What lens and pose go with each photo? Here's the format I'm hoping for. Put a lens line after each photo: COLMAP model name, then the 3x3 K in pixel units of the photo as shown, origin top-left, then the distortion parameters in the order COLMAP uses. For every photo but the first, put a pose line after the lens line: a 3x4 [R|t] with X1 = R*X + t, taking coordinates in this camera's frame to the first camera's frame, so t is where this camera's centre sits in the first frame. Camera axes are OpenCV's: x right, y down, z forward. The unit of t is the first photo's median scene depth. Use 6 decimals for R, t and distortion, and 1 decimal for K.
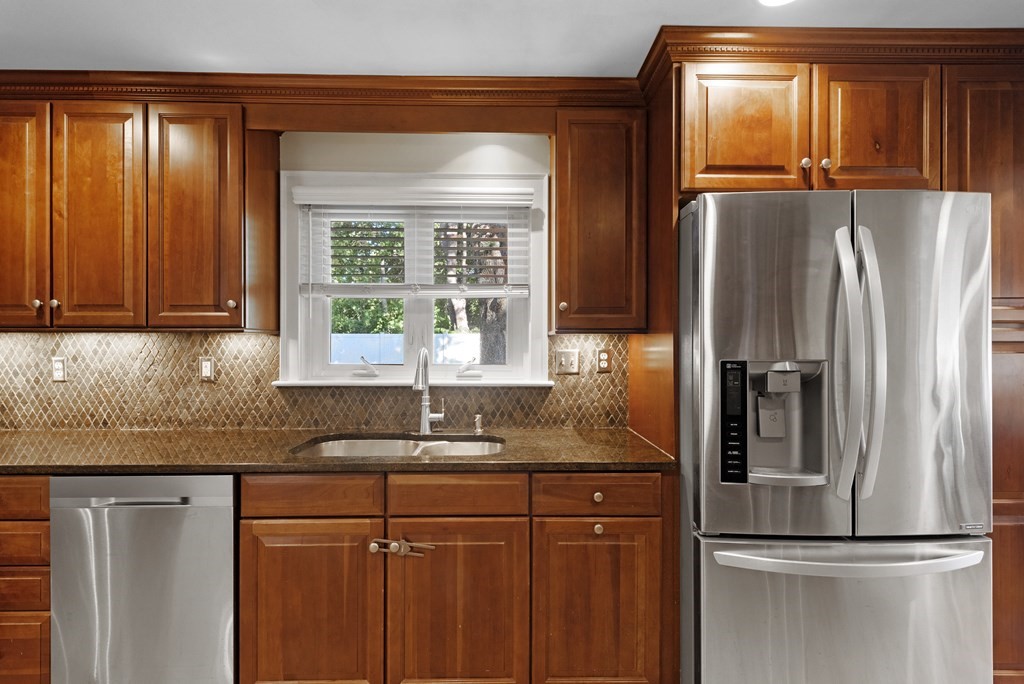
lens RADIAL K [[457.6, 0, 516.3], [0, 457.6, 344.9], [0, 0, 1]] dist [0.002068, -0.000386]
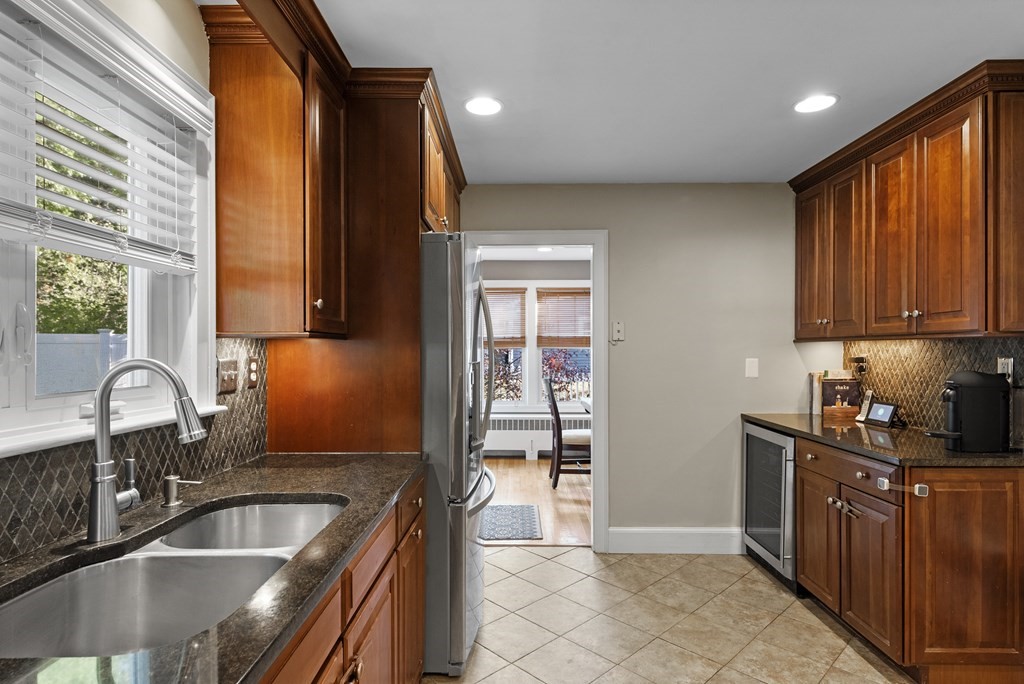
lens RADIAL K [[536.7, 0, 508.9], [0, 536.7, 352.2], [0, 0, 1]] dist [0.002623, -0.000117]
pose [[0.030688, -0.002447, 0.999526, -0.731111], [0.001031, 0.999997, 0.002417, -0.000683], [-0.999528, 0.000956, 0.030691, 0.565174]]
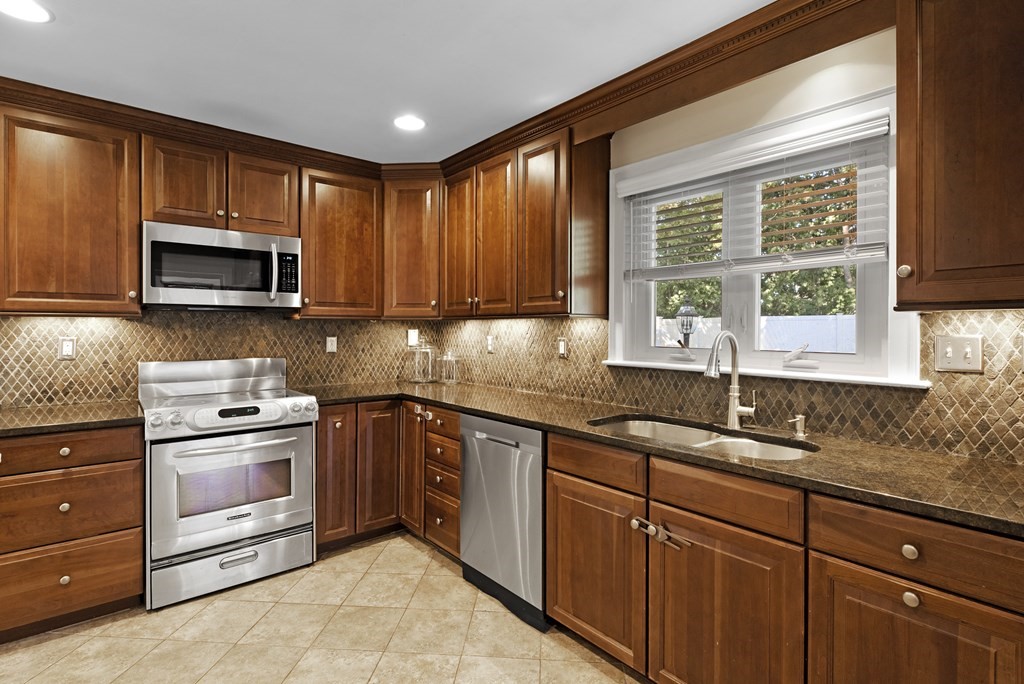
lens RADIAL K [[502.2, 0, 504.4], [0, 502.2, 327.7], [0, 0, 1]] dist [0.004732, -0.000493]
pose [[0.618696, -0.001180, -0.785630, 0.287508], [-0.001442, 0.999995, -0.002637, 0.003205], [0.785629, 0.002764, 0.618691, 0.050890]]
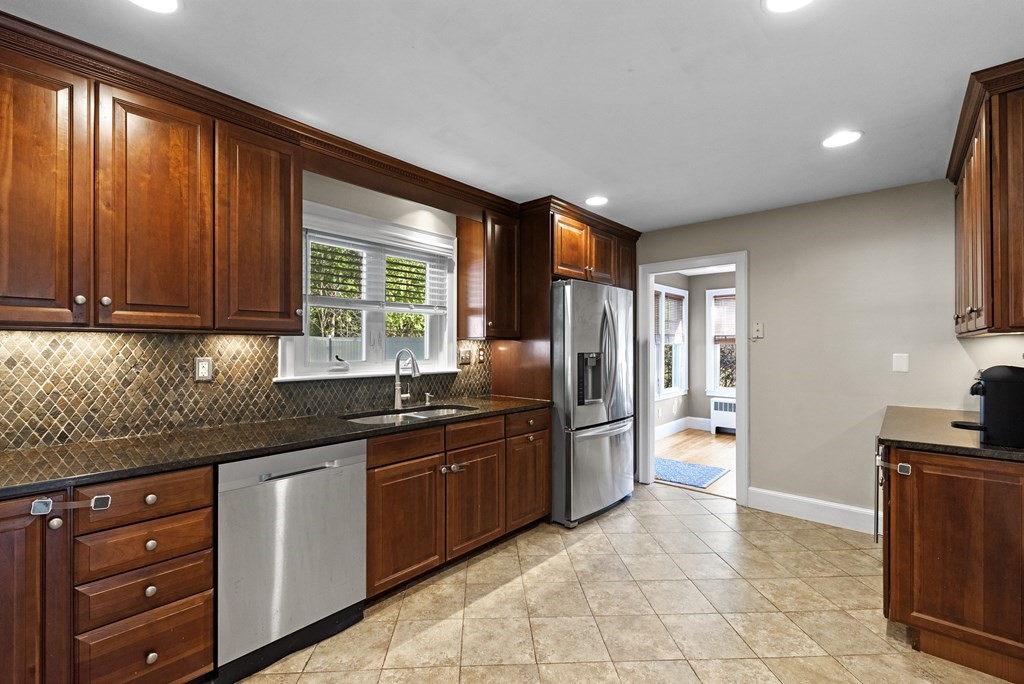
lens RADIAL K [[443.3, 0, 512.0], [0, 443.3, 342.0], [0, 0, 1]] dist [-0.000029, -0.000268]
pose [[0.680263, 0.007473, 0.732930, -0.953655], [-0.000049, 0.999948, -0.010149, 0.001360], [-0.732968, 0.006868, 0.680228, -0.185007]]
